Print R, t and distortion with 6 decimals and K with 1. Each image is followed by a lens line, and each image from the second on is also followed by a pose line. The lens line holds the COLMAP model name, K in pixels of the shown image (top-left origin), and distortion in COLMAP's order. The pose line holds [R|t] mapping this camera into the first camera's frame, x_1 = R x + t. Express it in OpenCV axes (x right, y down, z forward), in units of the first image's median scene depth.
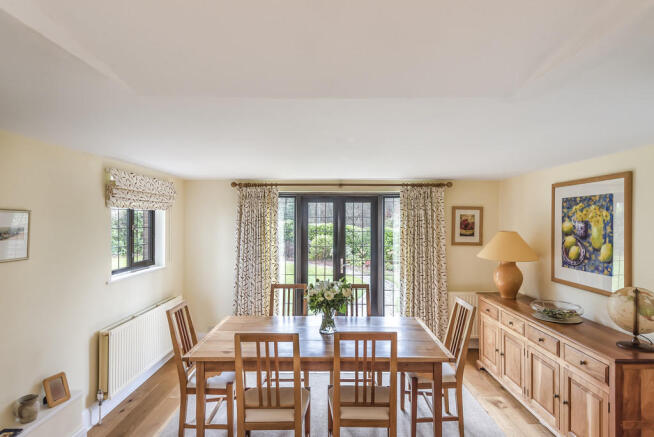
lens RADIAL K [[353.7, 0, 325.1], [0, 353.7, 218.8], [0, 0, 1]] dist [0.002479, -0.000715]
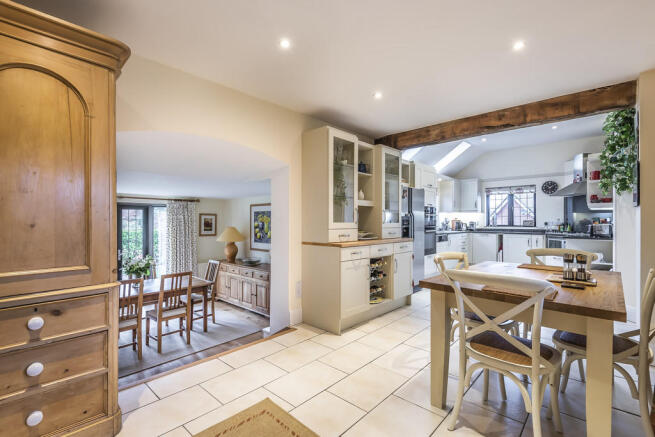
lens RADIAL K [[300.3, 0, 326.7], [0, 300.3, 219.7], [0, 0, 1]] dist [-0.000682, -0.000010]
pose [[0.681011, -0.001312, 0.732272, -0.378635], [0.001136, 0.999999, 0.000735, -0.007352], [-0.732272, 0.000332, 0.681012, -0.582824]]
